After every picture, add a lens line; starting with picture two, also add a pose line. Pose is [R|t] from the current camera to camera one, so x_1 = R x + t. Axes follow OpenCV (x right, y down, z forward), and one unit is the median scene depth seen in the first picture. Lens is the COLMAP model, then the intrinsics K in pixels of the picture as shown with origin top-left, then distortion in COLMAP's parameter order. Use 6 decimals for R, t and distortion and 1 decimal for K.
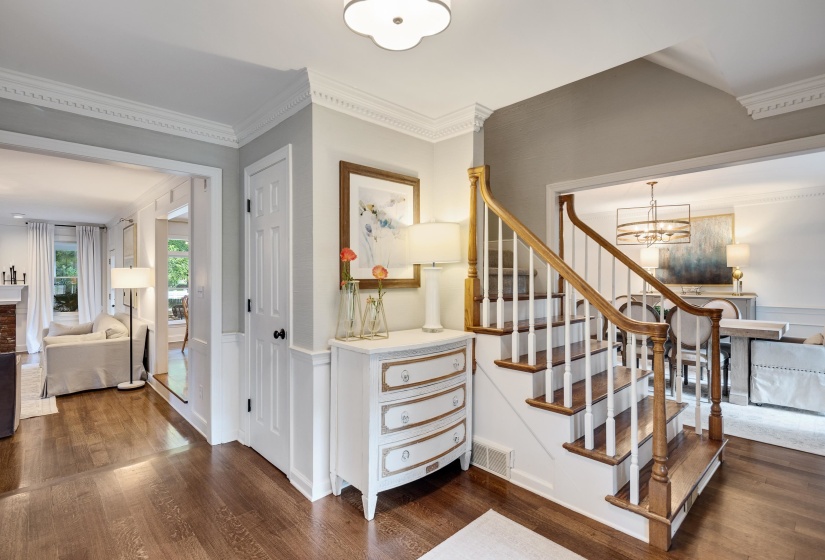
lens RADIAL K [[399.6, 0, 413.0], [0, 399.6, 279.9], [0, 0, 1]] dist [0.008757, -0.002314]
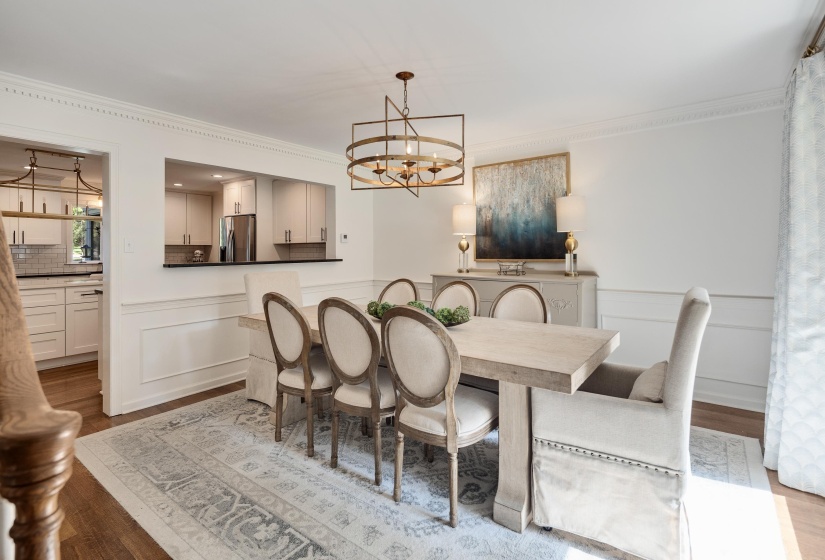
lens RADIAL K [[399.6, 0, 408.2], [0, 399.6, 250.7], [0, 0, 1]] dist [0.008757, -0.002314]
pose [[0.986352, -0.009326, 0.164386, 0.418248], [0.009828, 0.999949, -0.002243, -0.003184], [-0.164356, 0.003829, 0.986394, 0.380398]]
